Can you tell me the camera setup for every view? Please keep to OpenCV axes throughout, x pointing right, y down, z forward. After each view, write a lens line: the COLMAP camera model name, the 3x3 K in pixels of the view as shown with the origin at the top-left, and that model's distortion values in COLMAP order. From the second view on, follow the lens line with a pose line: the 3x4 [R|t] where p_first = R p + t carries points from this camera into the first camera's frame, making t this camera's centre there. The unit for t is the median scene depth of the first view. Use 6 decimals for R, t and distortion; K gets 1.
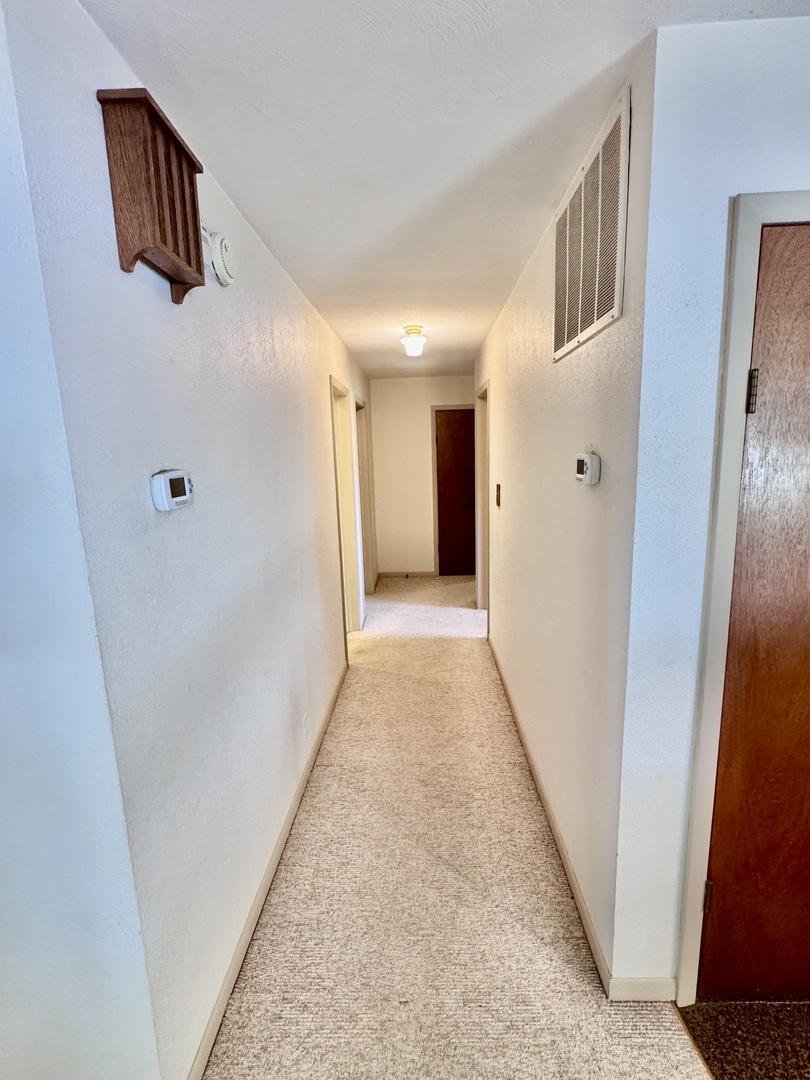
lens RADIAL K [[501.6, 0, 403.6], [0, 501.6, 540.2], [0, 0, 1]] dist [-0.002333, -0.000206]
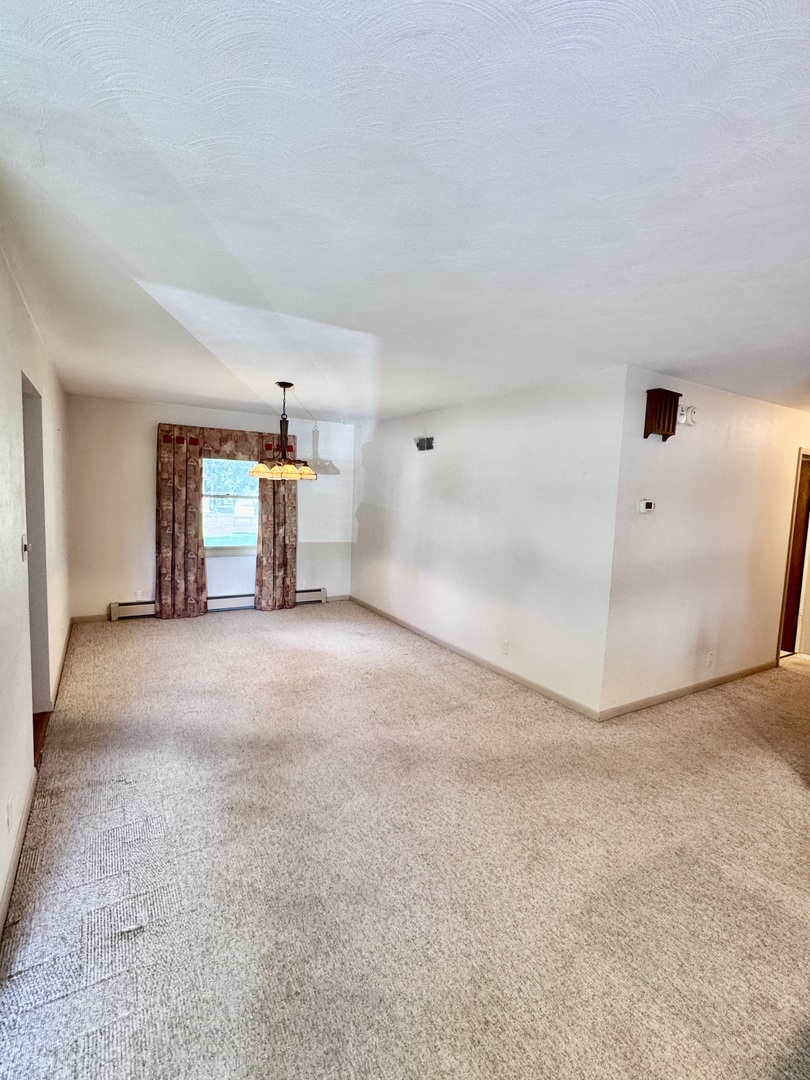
lens RADIAL K [[501.6, 0, 402.4], [0, 501.6, 538.3], [0, 0, 1]] dist [-0.002333, -0.000206]
pose [[0.549670, 0.133202, -0.824694, 1.039314], [-0.203360, 0.978844, 0.022558, 0.267518], [0.810252, 0.155310, 0.565129, -1.552516]]
